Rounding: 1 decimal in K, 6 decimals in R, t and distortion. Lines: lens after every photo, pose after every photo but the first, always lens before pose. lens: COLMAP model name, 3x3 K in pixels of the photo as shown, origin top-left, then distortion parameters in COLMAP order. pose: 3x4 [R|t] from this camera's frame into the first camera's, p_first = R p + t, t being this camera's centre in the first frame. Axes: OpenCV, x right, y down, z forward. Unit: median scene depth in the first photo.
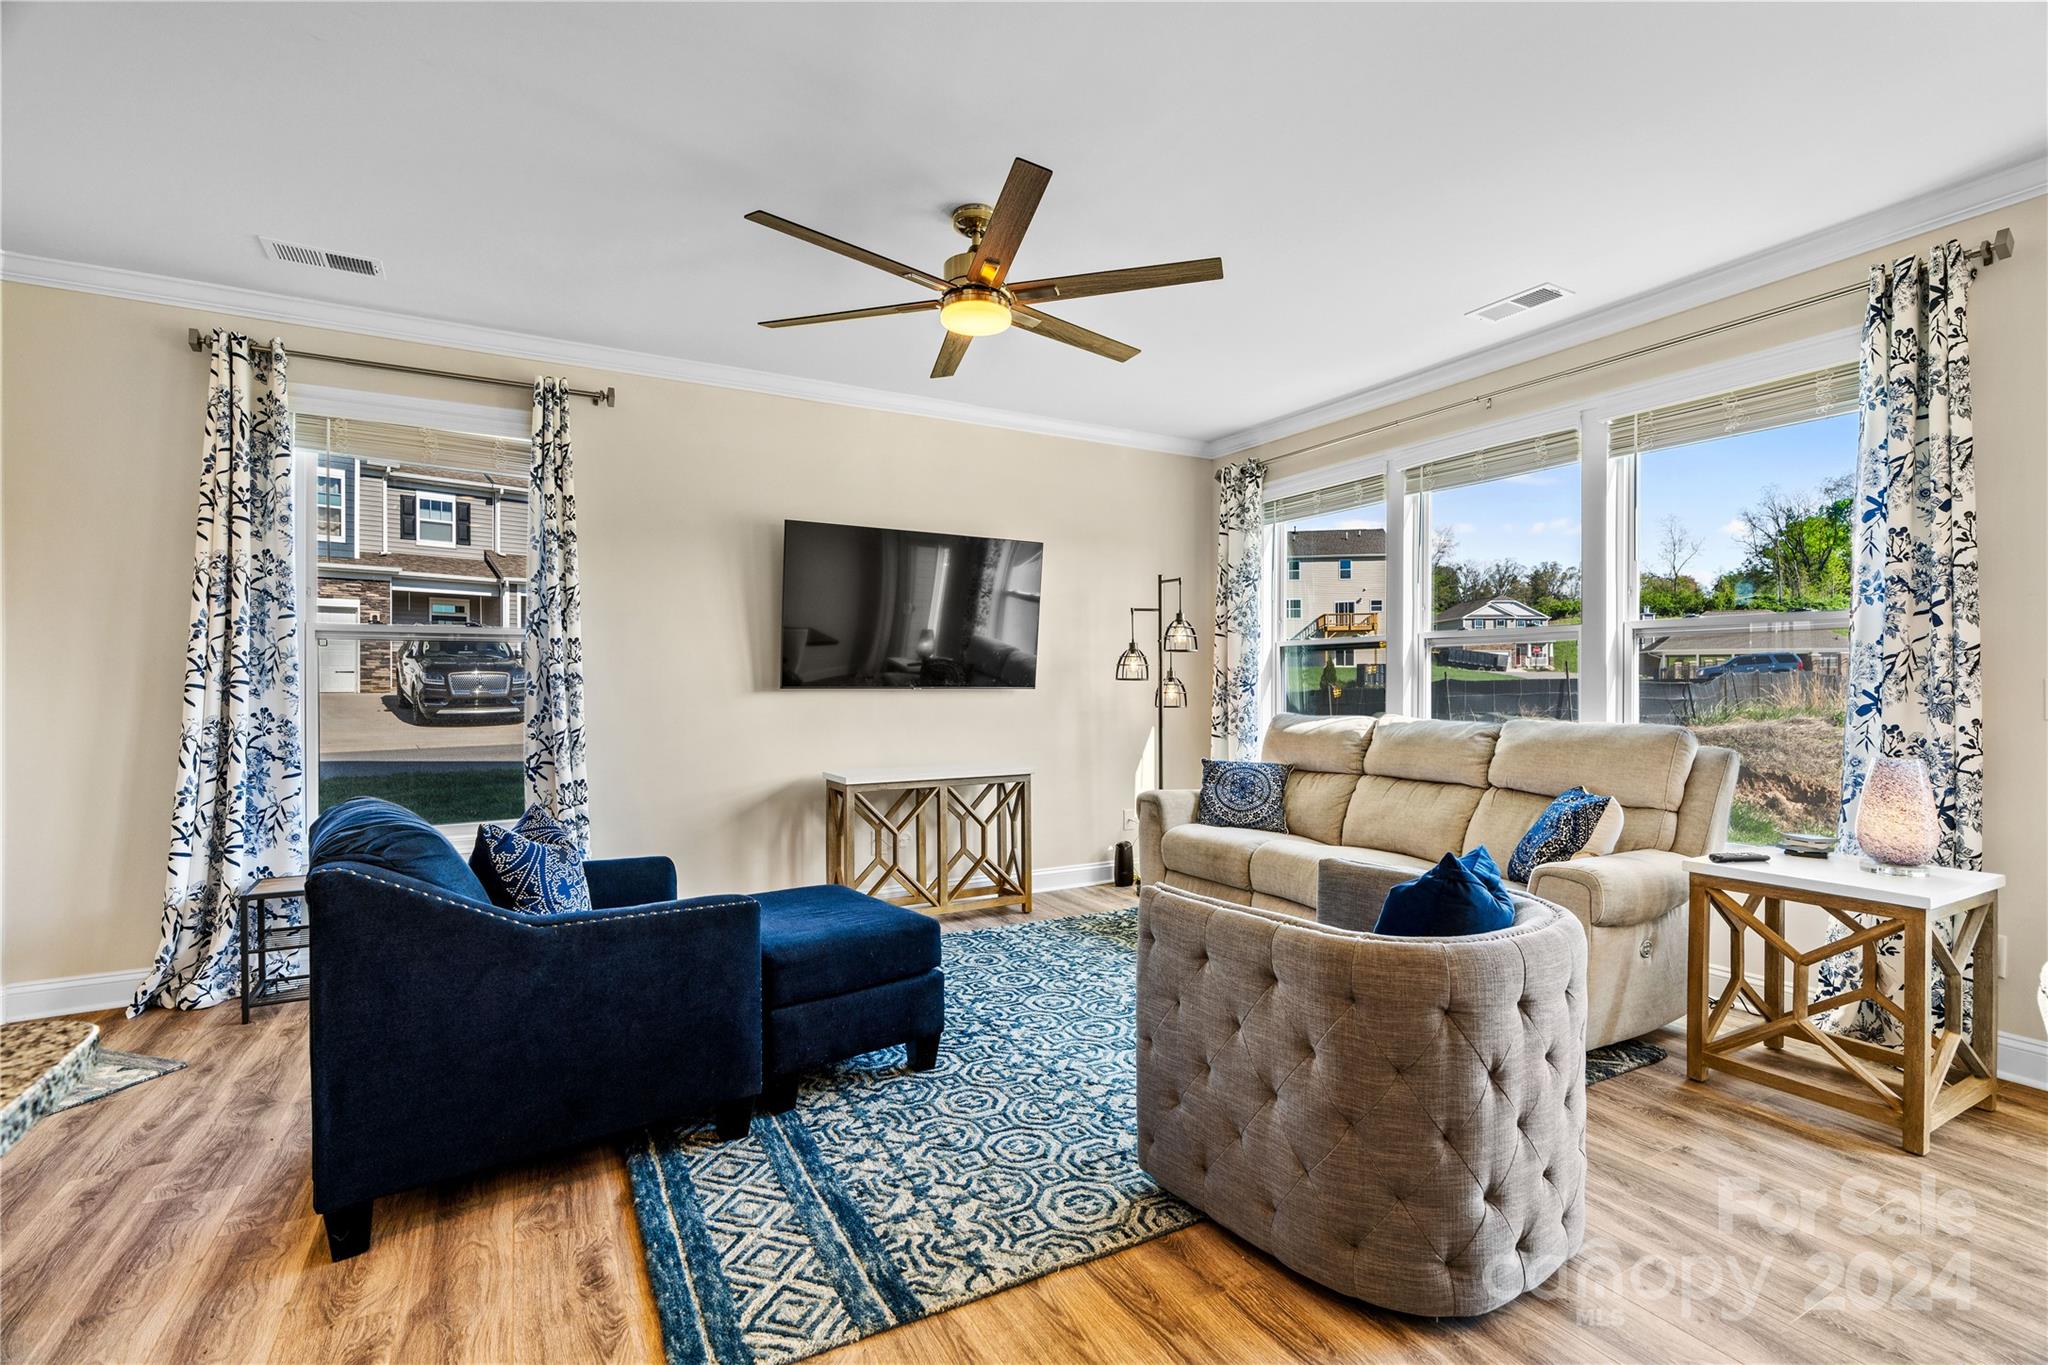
lens RADIAL K [[920.1, 0, 1019.4], [0, 920.1, 686.2], [0, 0, 1]] dist [-0.006467, 0.000977]
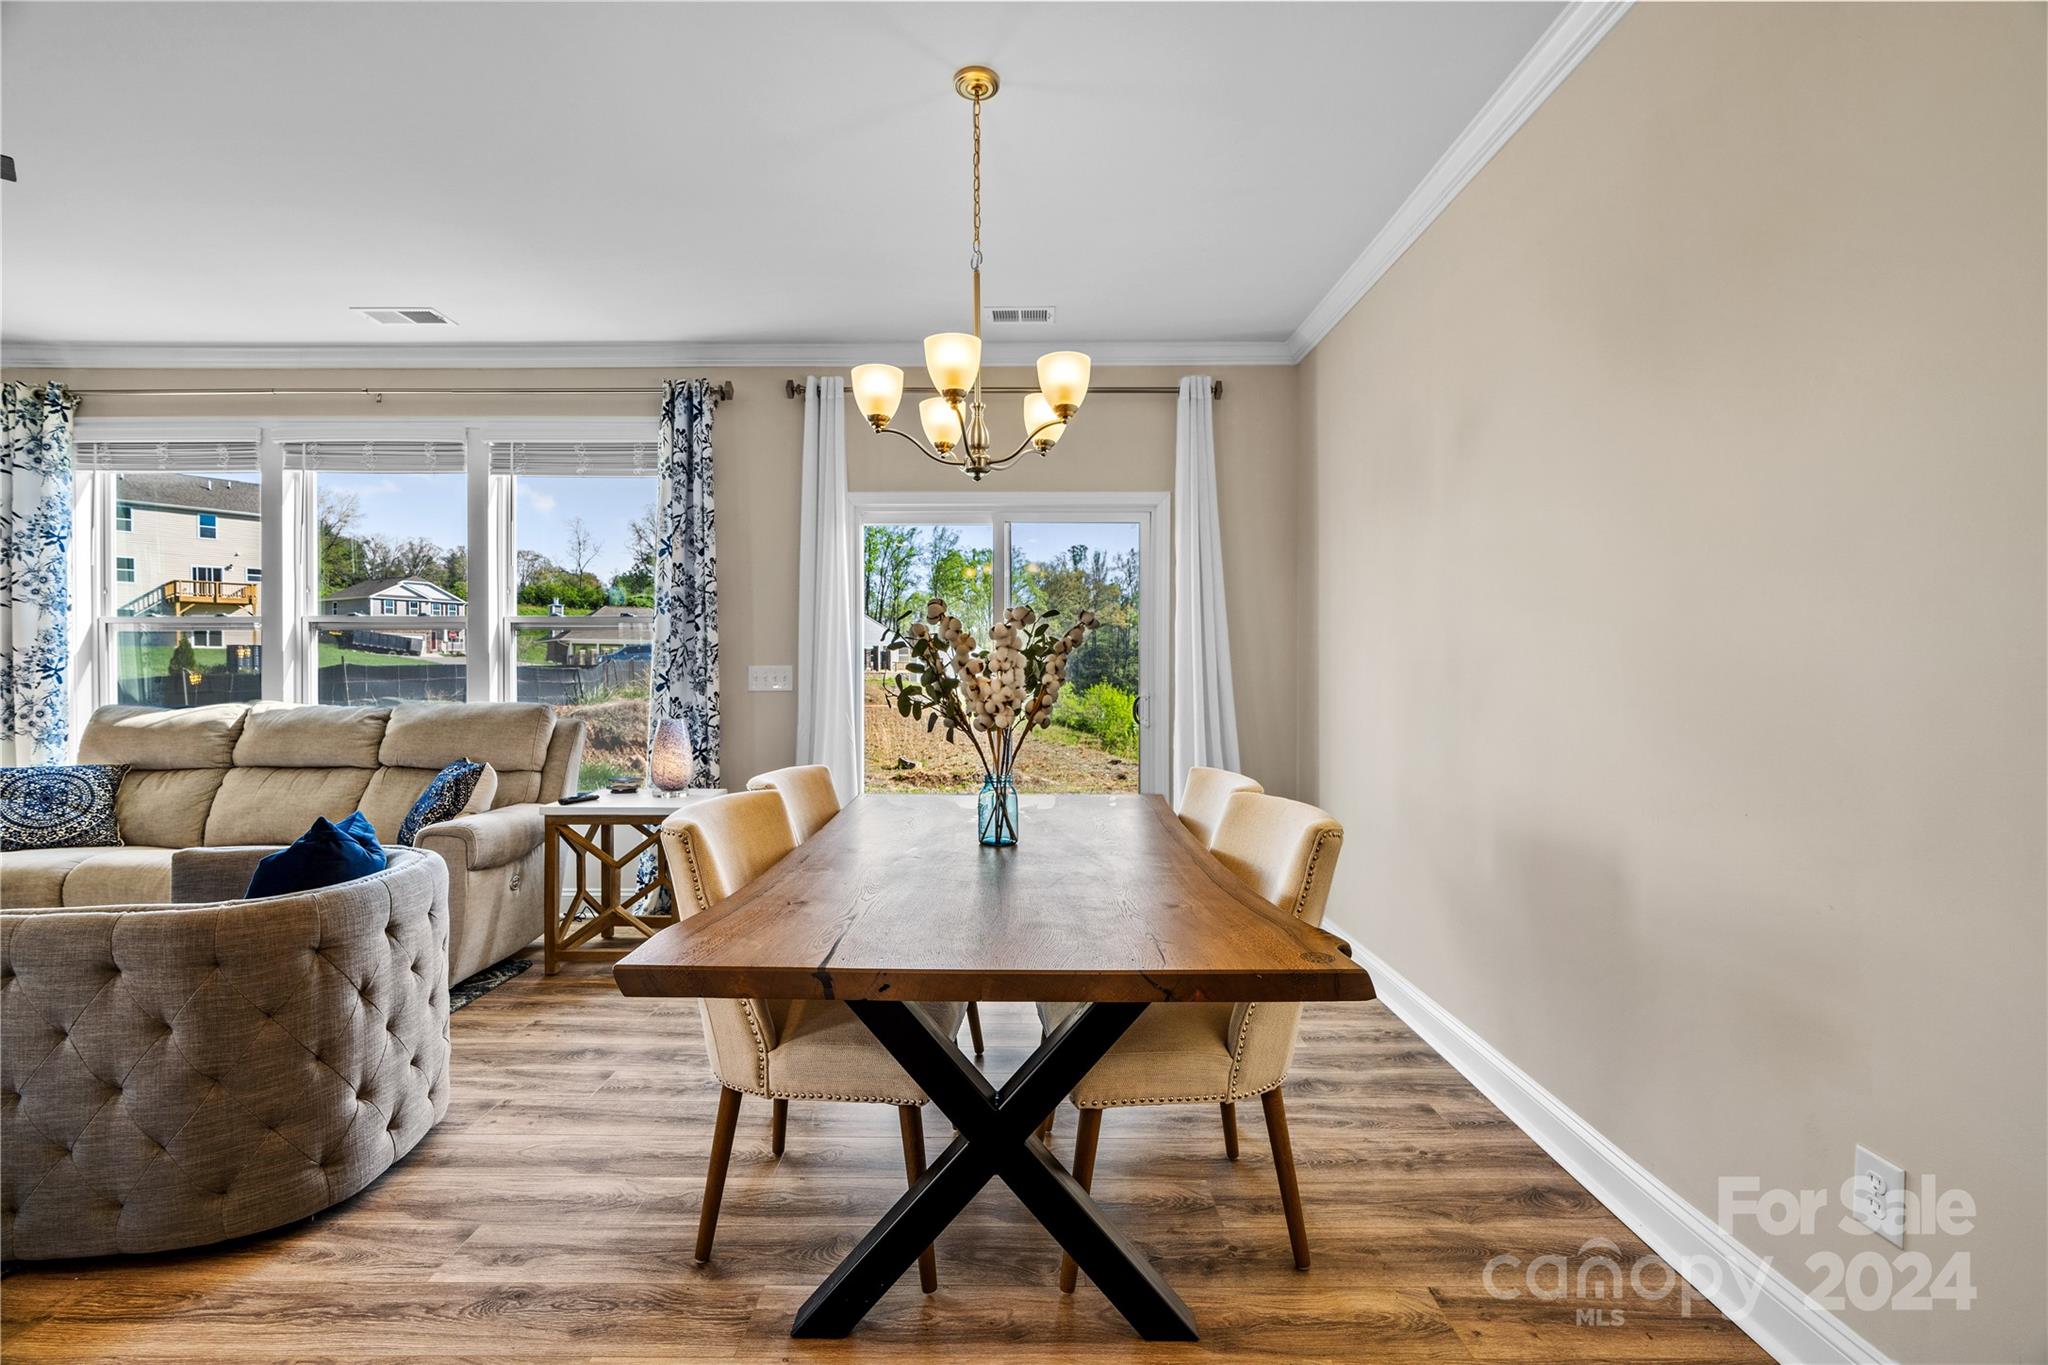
lens RADIAL K [[914.3, 0, 1024.0], [0, 914.3, 682.5], [0, 0, 1]] dist [-0.011473, 0.003452]
pose [[0.478320, -0.011624, 0.878109, -0.063264], [0.001194, 0.999920, 0.012586, 0.001206], [-0.878185, -0.004972, 0.478296, -0.186930]]
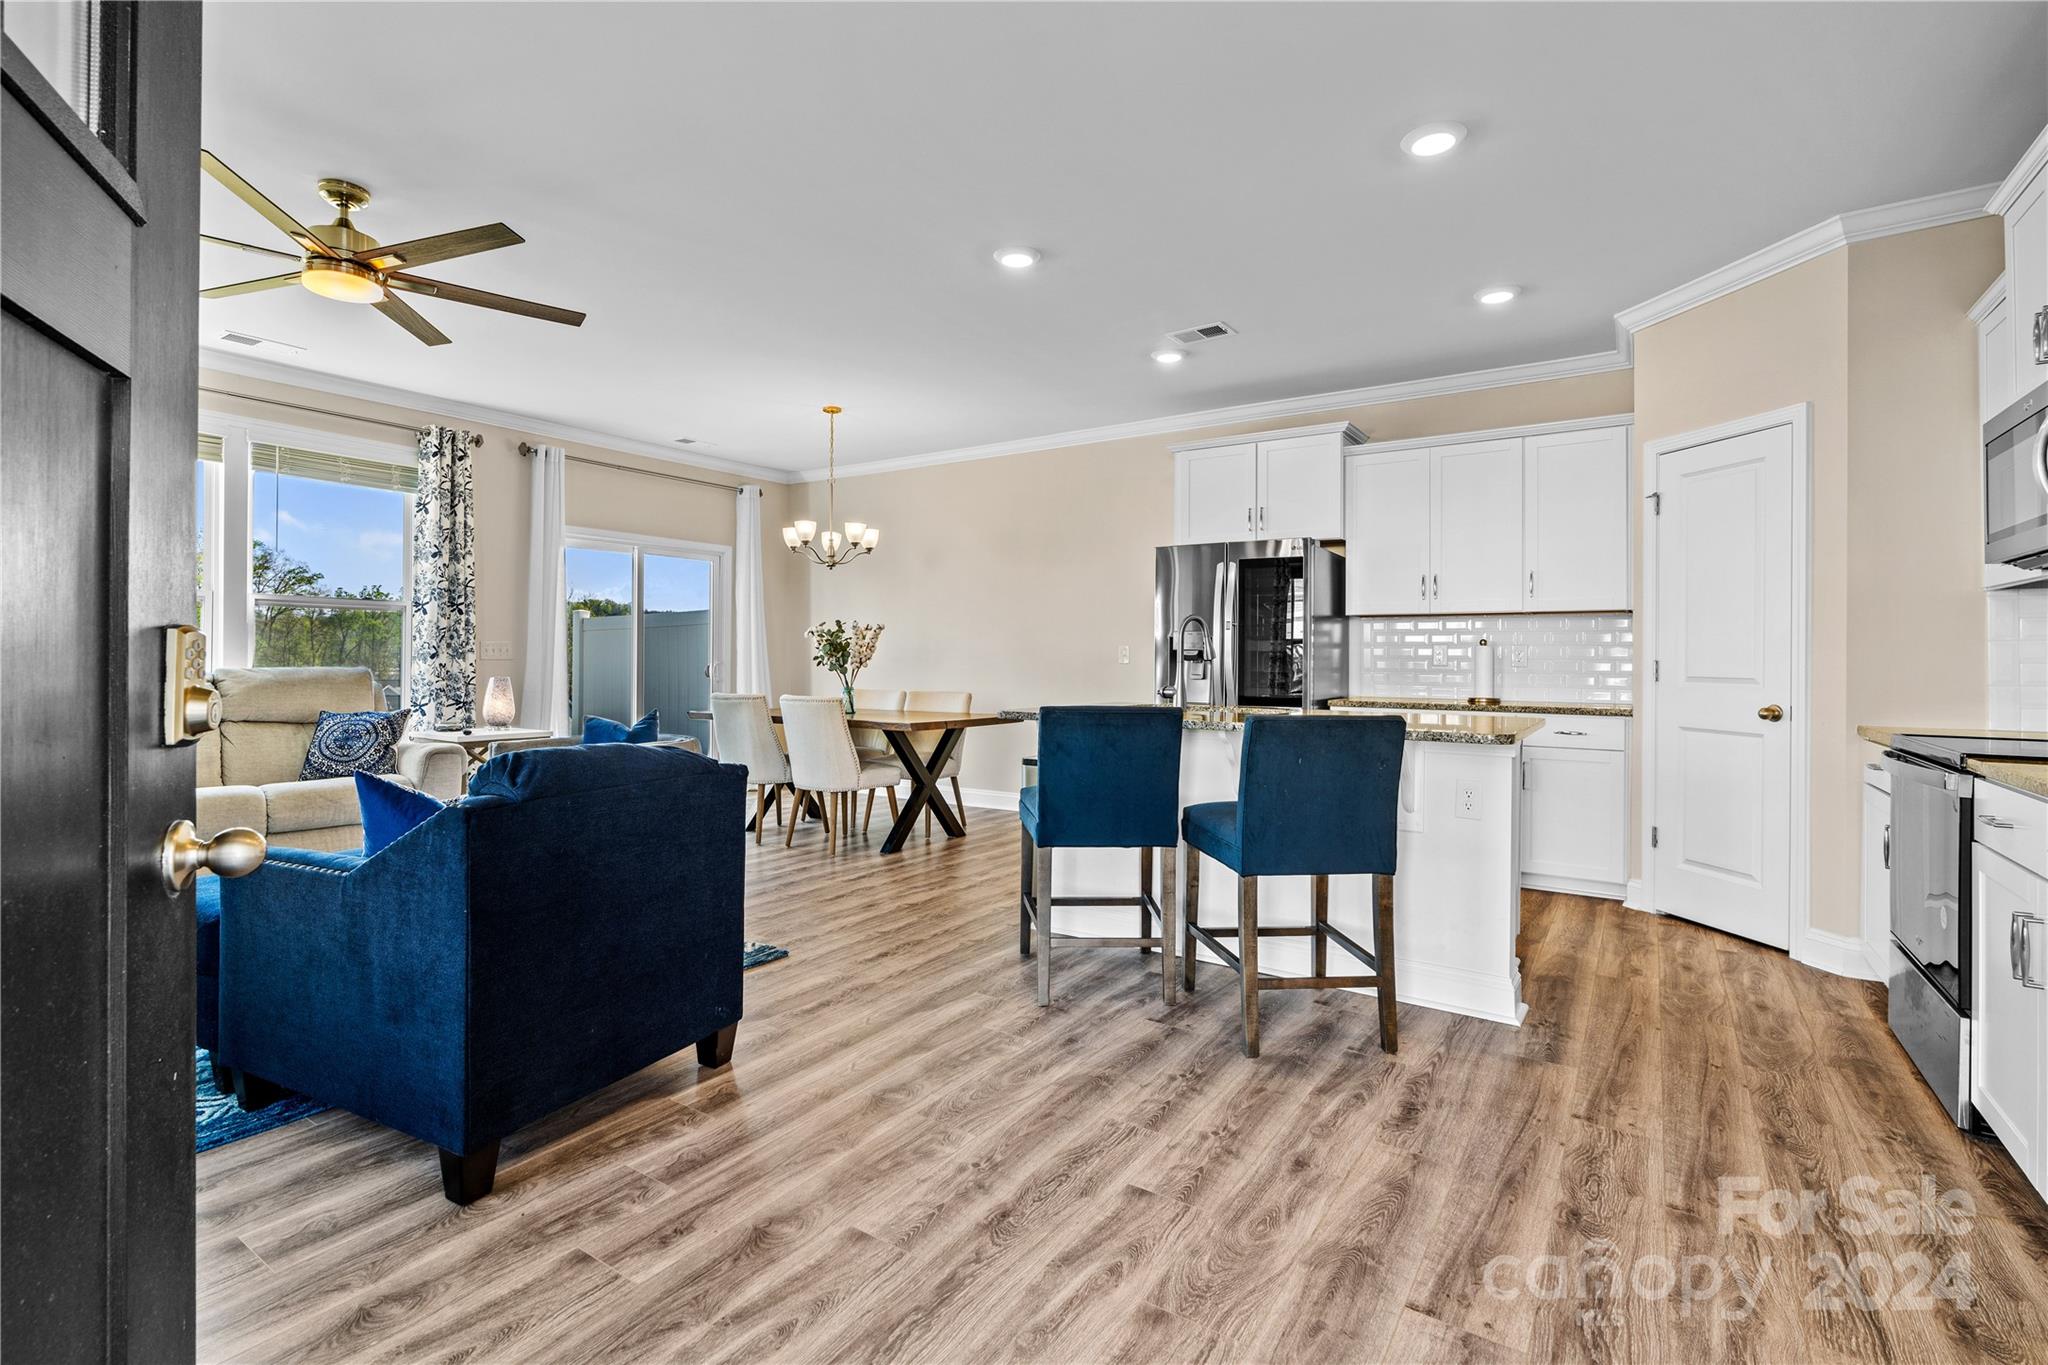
lens RADIAL K [[941.9, 0, 1019.6], [0, 941.9, 651.7], [0, 0, 1]] dist [-0.005222, 0.000773]
pose [[-0.455995, 0.005321, 0.889966, -1.368323], [-0.005303, 0.999948, -0.008696, 0.027665], [-0.889967, -0.008685, -0.455943, 0.794277]]
